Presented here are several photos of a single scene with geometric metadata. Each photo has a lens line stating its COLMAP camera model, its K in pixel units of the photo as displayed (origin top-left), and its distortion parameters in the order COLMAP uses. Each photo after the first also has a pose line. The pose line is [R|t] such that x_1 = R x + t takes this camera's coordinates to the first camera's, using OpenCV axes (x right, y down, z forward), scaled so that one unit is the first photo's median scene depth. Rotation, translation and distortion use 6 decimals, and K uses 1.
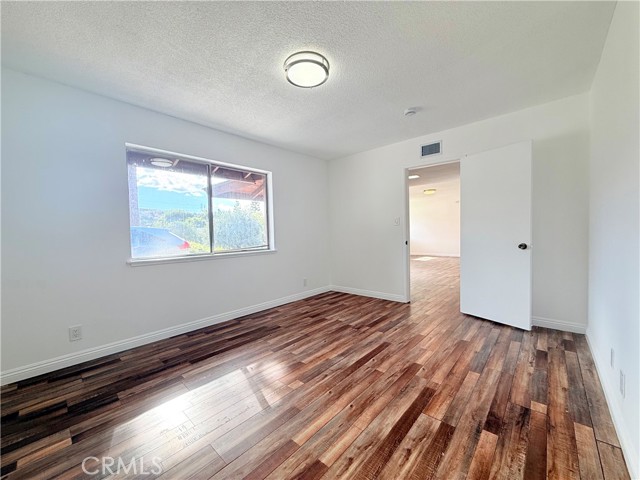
lens RADIAL K [[254.9, 0, 318.5], [0, 254.9, 239.2], [0, 0, 1]] dist [0.000315, -0.000541]
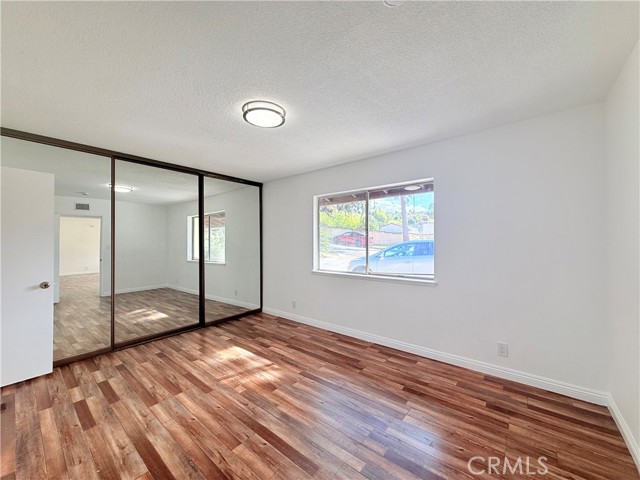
lens RADIAL K [[254.9, 0, 320.5], [0, 254.9, 239.9], [0, 0, 1]] dist [0.000315, -0.000541]
pose [[0.042831, 0.012424, -0.999005, 0.837398], [-0.022619, 0.999678, 0.011463, -0.123707], [0.998826, 0.022106, 0.043098, 0.966558]]
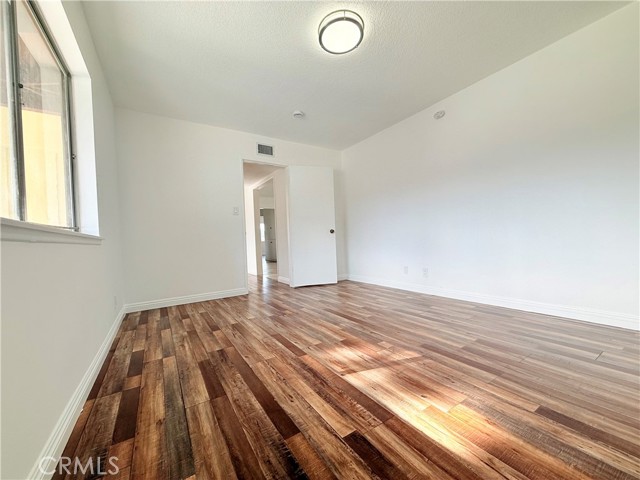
lens RADIAL K [[254.9, 0, 320.3], [0, 254.9, 236.0], [0, 0, 1]] dist [0.000315, -0.000541]
pose [[0.262862, 0.024202, 0.964530, -0.817200], [0.062703, 0.997144, -0.042109, 0.130904], [-0.962794, 0.071547, 0.260593, 0.701088]]
